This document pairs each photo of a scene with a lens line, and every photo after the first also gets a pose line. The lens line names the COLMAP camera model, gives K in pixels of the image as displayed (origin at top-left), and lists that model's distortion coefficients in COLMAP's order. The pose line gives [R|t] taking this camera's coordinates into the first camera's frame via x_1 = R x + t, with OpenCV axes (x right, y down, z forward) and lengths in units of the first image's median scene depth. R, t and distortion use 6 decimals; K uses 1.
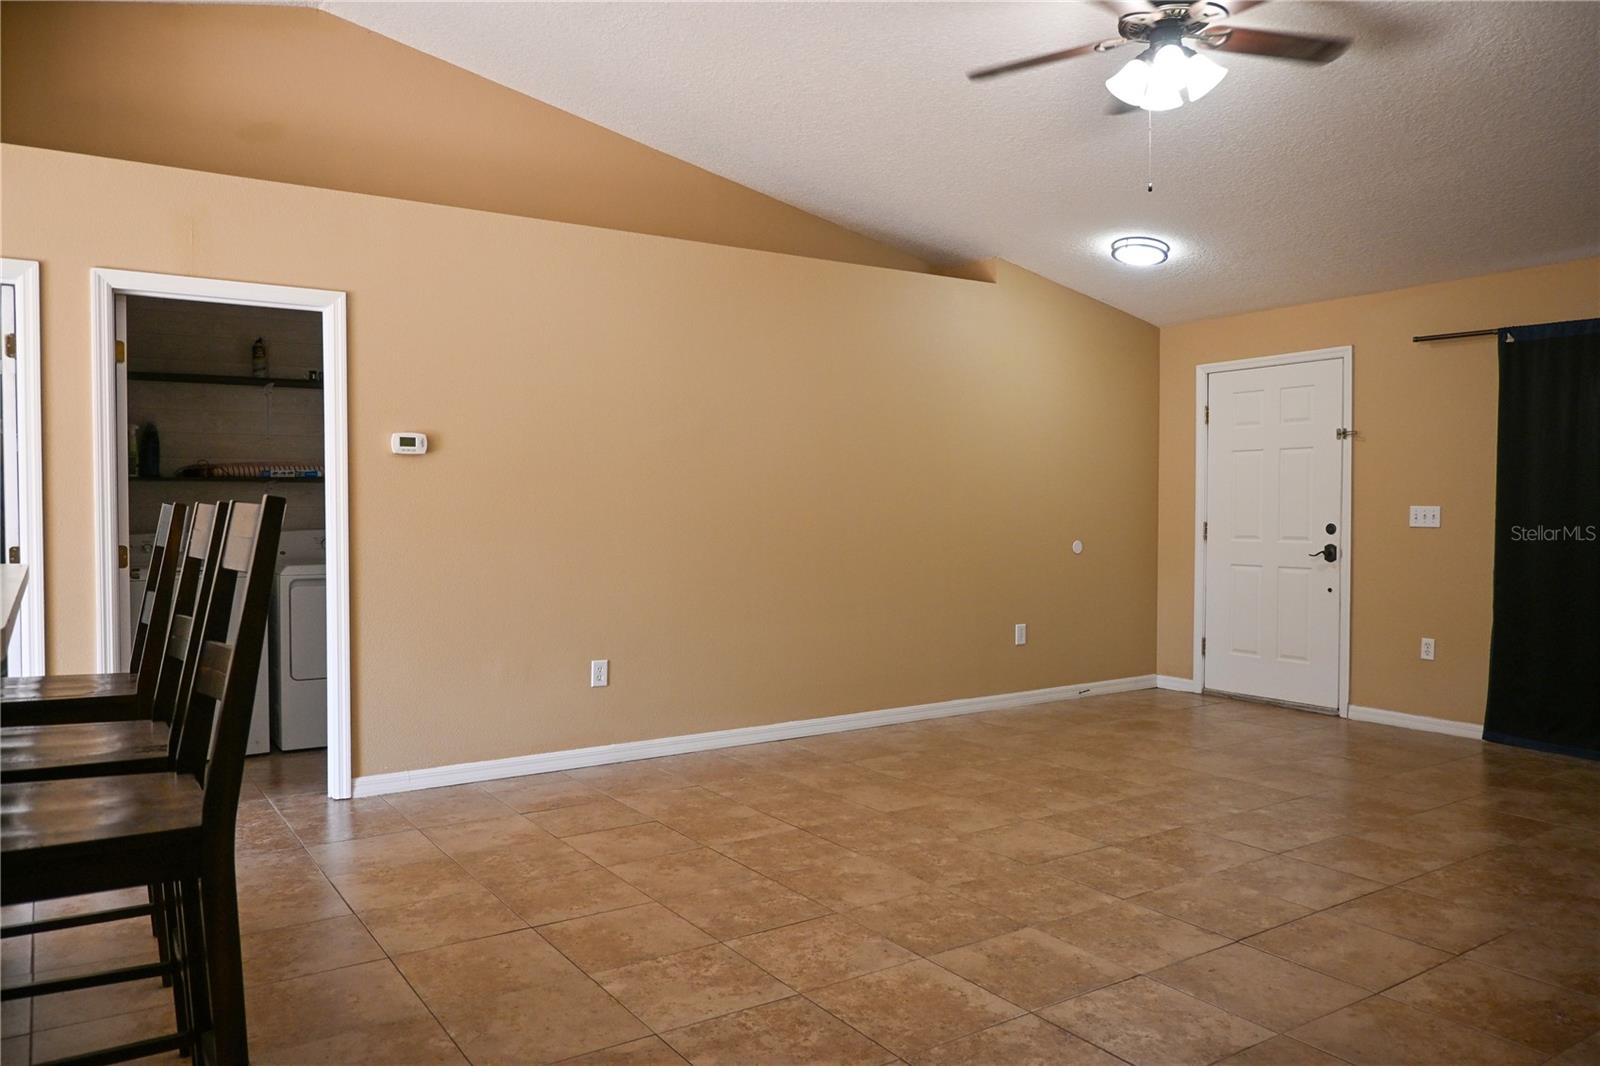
lens RADIAL K [[1113.9, 0, 815.1], [0, 1113.9, 537.1], [0, 0, 1]] dist [-0.008572, 0.001178]
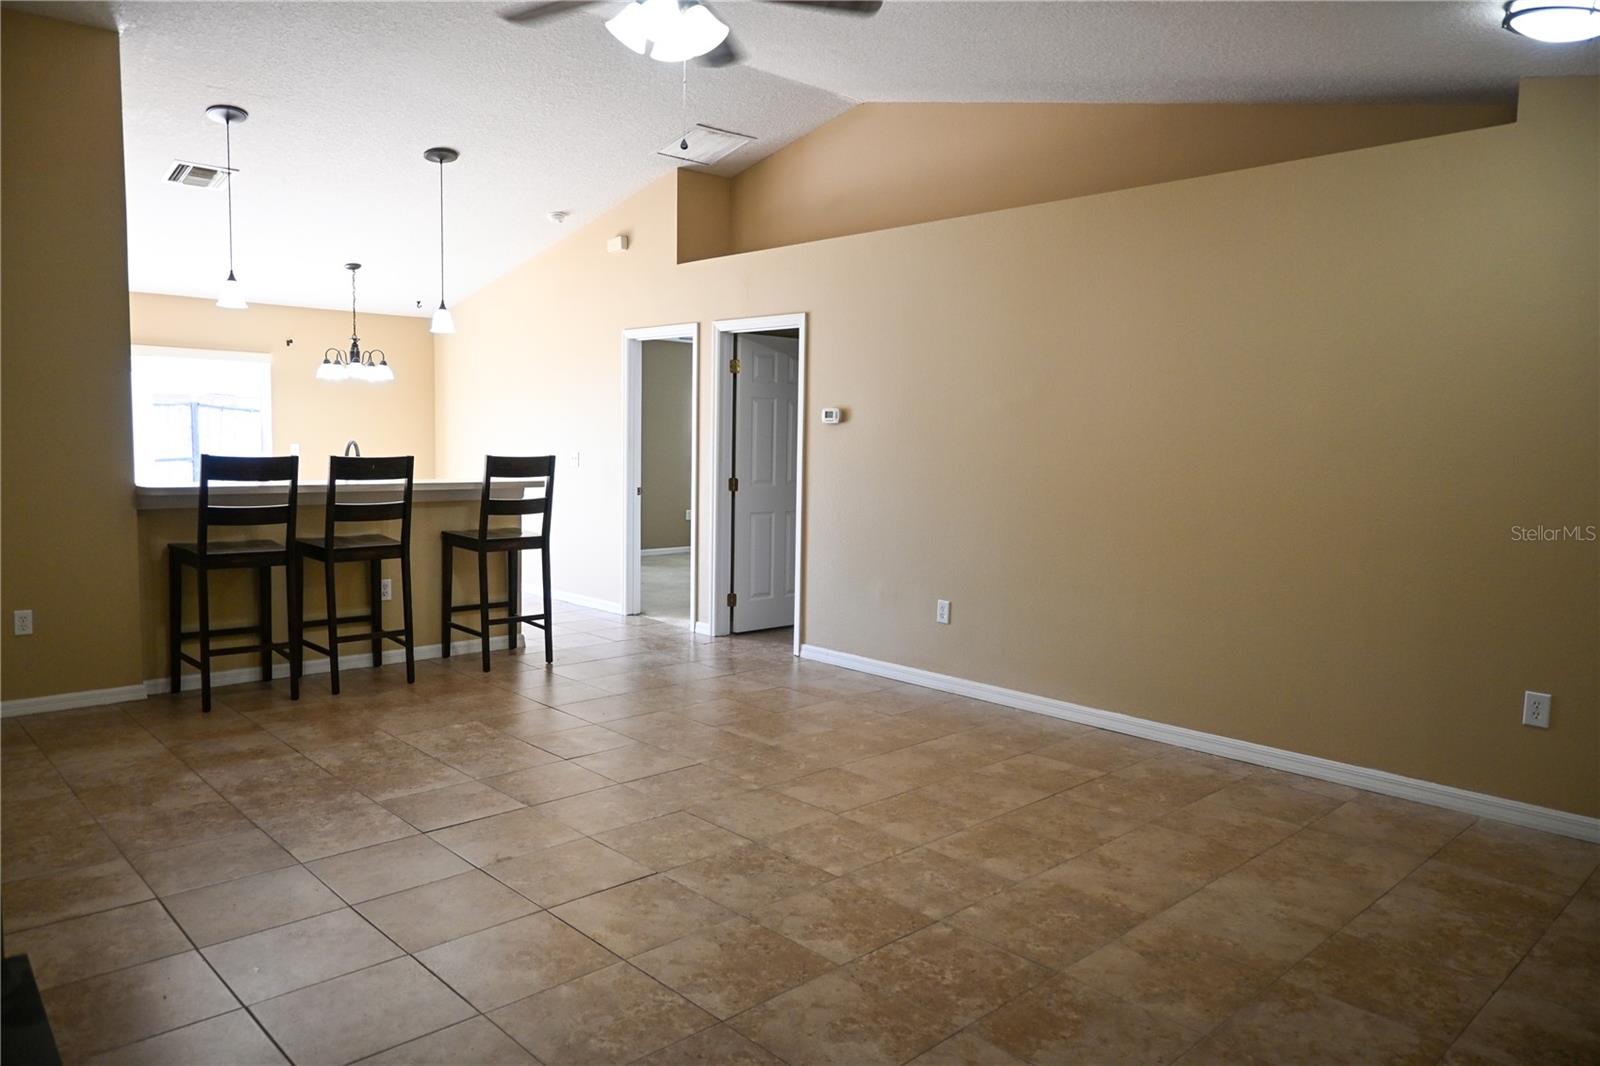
lens RADIAL K [[1113.9, 0, 815.3], [0, 1113.9, 532.4], [0, 0, 1]] dist [-0.008572, 0.001178]
pose [[0.157019, 0.091803, -0.983319, 1.131213], [-0.039816, 0.995449, 0.086578, -0.064635], [0.986793, 0.025557, 0.159960, 0.858805]]
